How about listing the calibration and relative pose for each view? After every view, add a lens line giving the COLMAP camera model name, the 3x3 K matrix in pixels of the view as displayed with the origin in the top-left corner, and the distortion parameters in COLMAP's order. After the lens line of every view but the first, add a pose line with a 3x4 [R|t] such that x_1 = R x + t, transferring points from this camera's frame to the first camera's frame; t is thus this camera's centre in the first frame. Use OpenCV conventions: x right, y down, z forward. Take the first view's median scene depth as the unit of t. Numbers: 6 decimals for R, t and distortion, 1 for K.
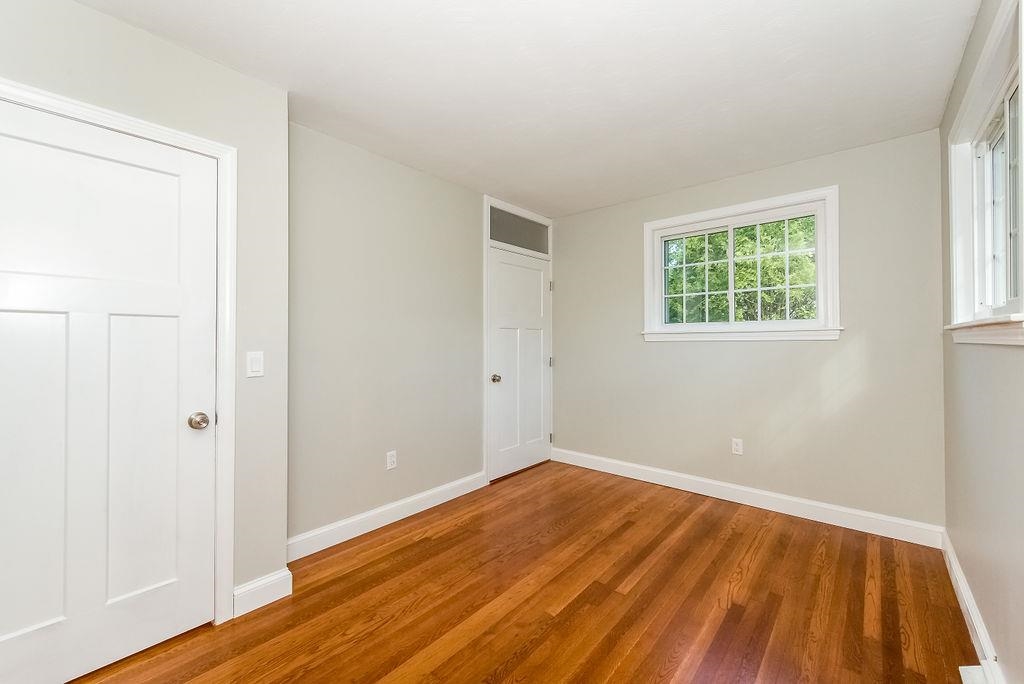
lens RADIAL K [[416.5, 0, 511.1], [0, 416.5, 339.7], [0, 0, 1]] dist [0.013610, -0.001270]
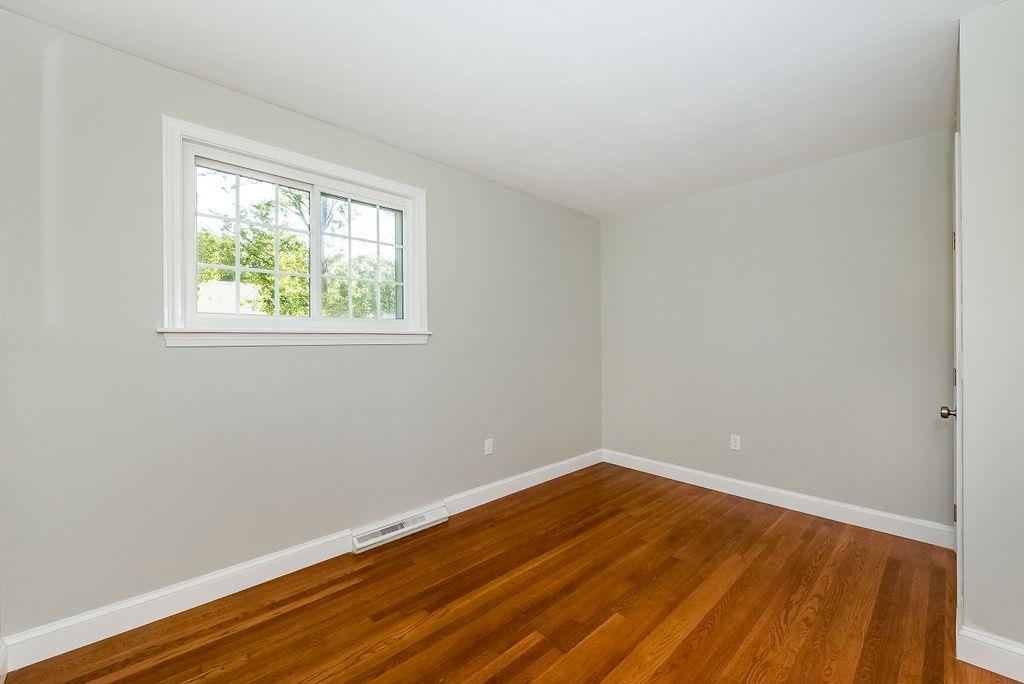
lens RADIAL K [[416.5, 0, 518.6], [0, 416.5, 350.1], [0, 0, 1]] dist [0.013610, -0.001270]
pose [[-0.995508, 0.005874, 0.094498, 0.164837], [0.007703, 0.999790, 0.019002, 0.001233], [-0.094367, 0.019644, -0.995344, 1.386732]]
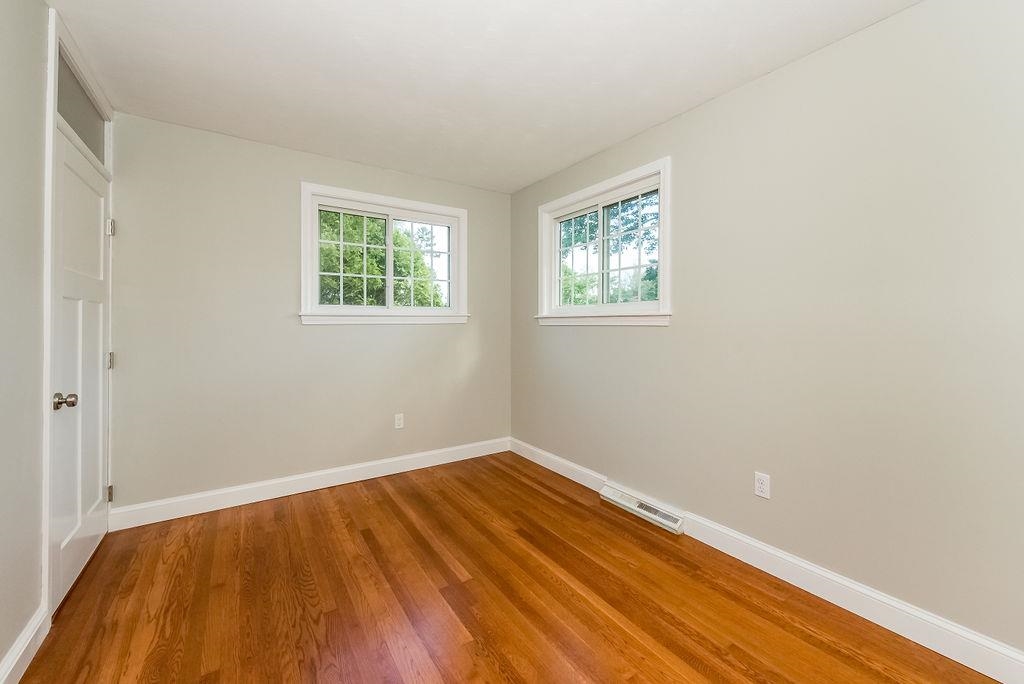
lens RADIAL K [[416.5, 0, 526.7], [0, 416.5, 328.9], [0, 0, 1]] dist [0.013610, -0.001270]
pose [[0.255549, -0.009434, 0.966750, -0.485223], [-0.003774, 0.999935, 0.010755, 0.002075], [-0.966789, -0.006397, 0.255497, 0.462848]]
